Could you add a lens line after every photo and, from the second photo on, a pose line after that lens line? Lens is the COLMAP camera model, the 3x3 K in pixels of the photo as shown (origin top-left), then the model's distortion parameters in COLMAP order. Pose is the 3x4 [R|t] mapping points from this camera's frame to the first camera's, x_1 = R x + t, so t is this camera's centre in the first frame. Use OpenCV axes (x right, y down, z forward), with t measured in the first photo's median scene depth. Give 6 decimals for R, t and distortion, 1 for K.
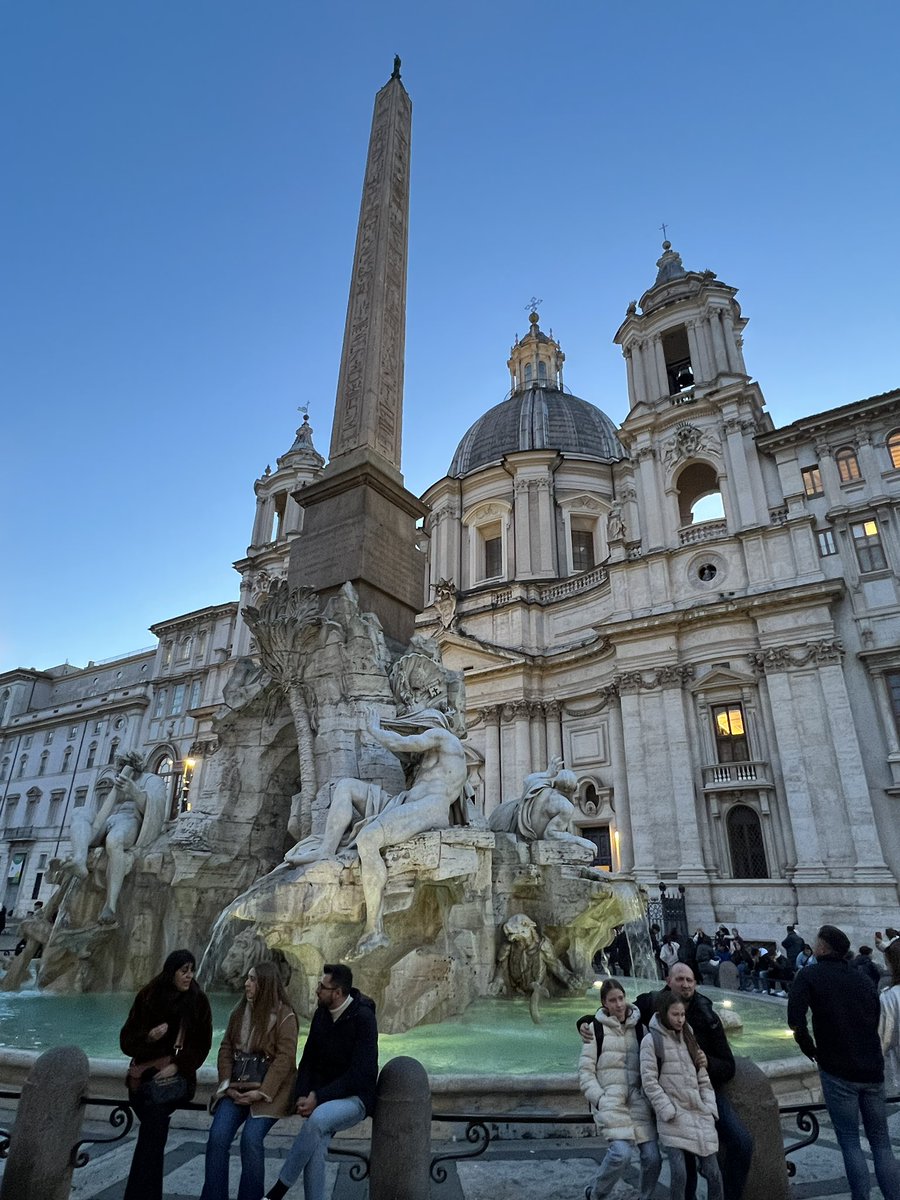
lens RADIAL K [[702.0, 0, 446.9], [0, 702.0, 601.2], [0, 0, 1]] dist [-0.001495, -0.000159]
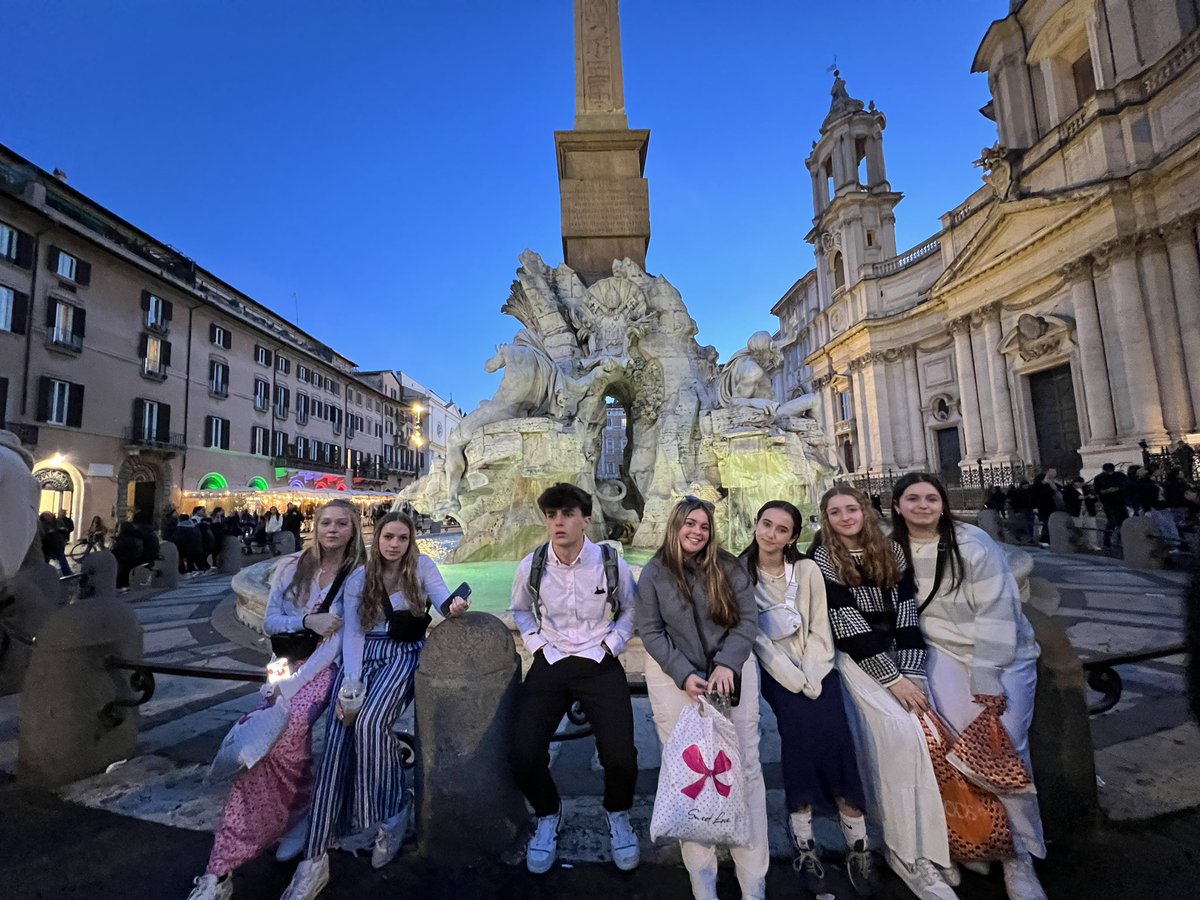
lens RADIAL K [[477.8, 0, 597.1], [0, 477.8, 455.1], [0, 0, 1]] dist [-0.003128, 0.000576]
pose [[0.579971, -0.122142, -0.805428, 0.187196], [0.373705, 0.918418, 0.129819, 0.081249], [0.723863, -0.376284, 0.578301, 0.151697]]
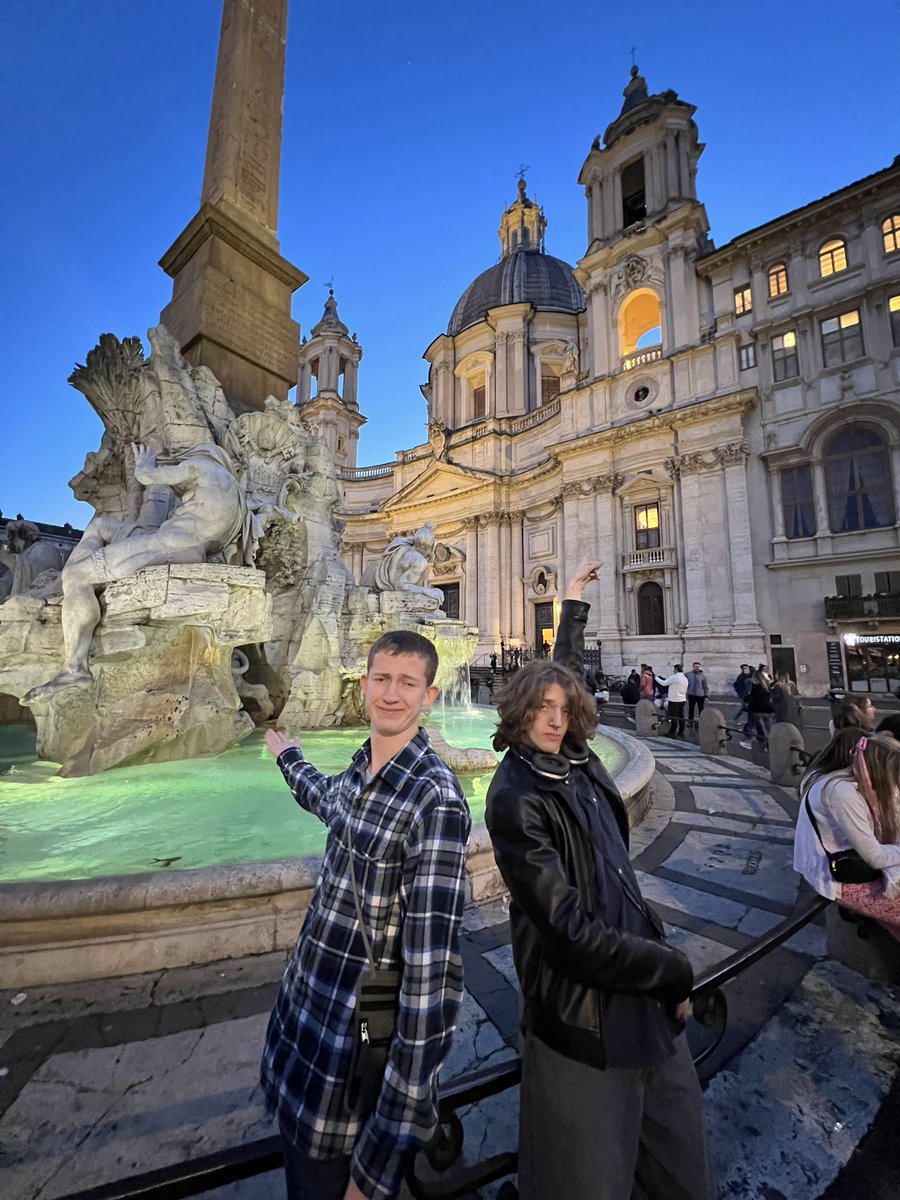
lens RADIAL K [[477.8, 0, 451.2], [0, 477.8, 598.8], [0, 0, 1]] dist [-0.003128, 0.000576]
pose [[0.997737, -0.019964, -0.064213, 0.091258], [0.037070, 0.960002, 0.277527, 0.052980], [0.056104, -0.279279, 0.958570, 0.107952]]
